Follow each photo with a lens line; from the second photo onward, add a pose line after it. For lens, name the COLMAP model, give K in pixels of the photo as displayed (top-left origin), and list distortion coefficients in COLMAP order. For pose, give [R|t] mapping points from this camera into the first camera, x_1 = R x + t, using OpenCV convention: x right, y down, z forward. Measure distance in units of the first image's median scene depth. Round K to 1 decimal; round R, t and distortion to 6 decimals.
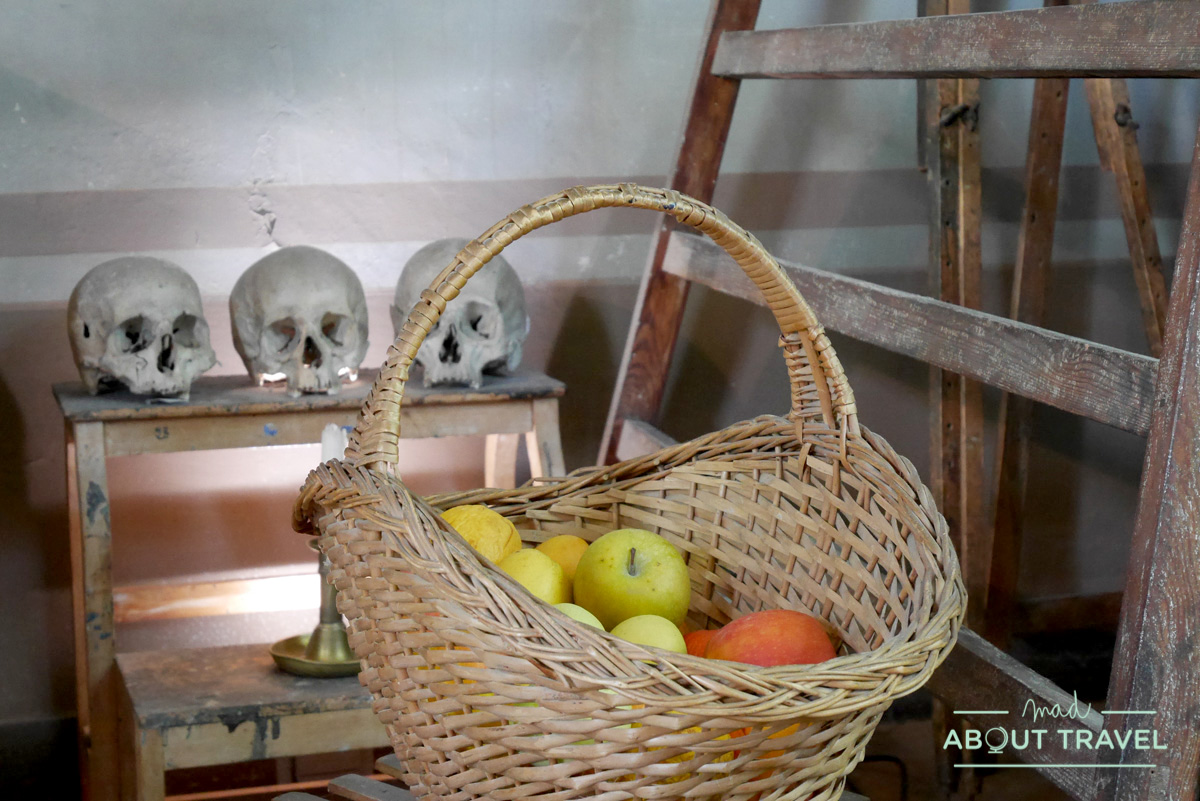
lens RADIAL K [[2214.9, 0, 601.6], [0, 2214.9, 400.4], [0, 0, 1]] dist [0.007739, 0.000000]
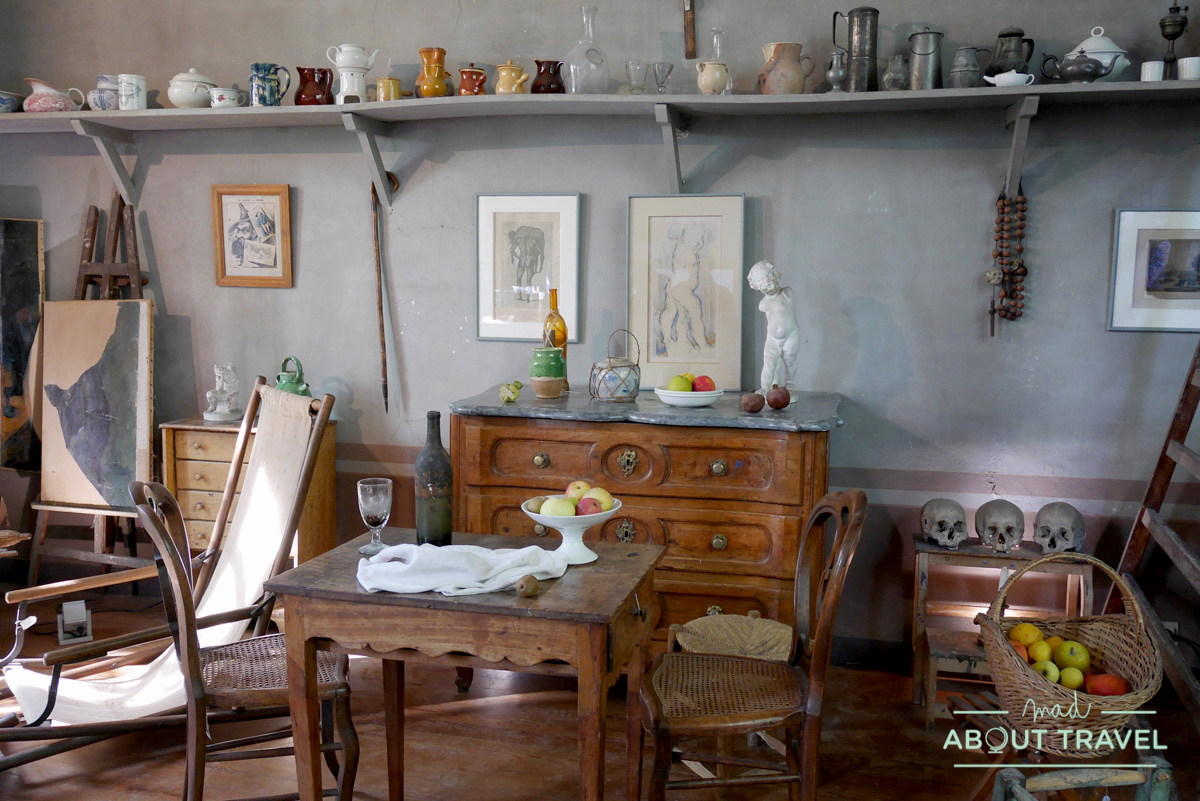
lens RADIAL K [[1029.7, 0, 600.0], [0, 1029.7, 396.4], [0, 0, 1]] dist [-0.010772, 0.008605]
pose [[0.853709, 0.074770, -0.515354, 0.107531], [-0.099926, 0.994769, -0.021207, -0.129098], [0.511073, 0.069602, 0.856715, -0.480664]]
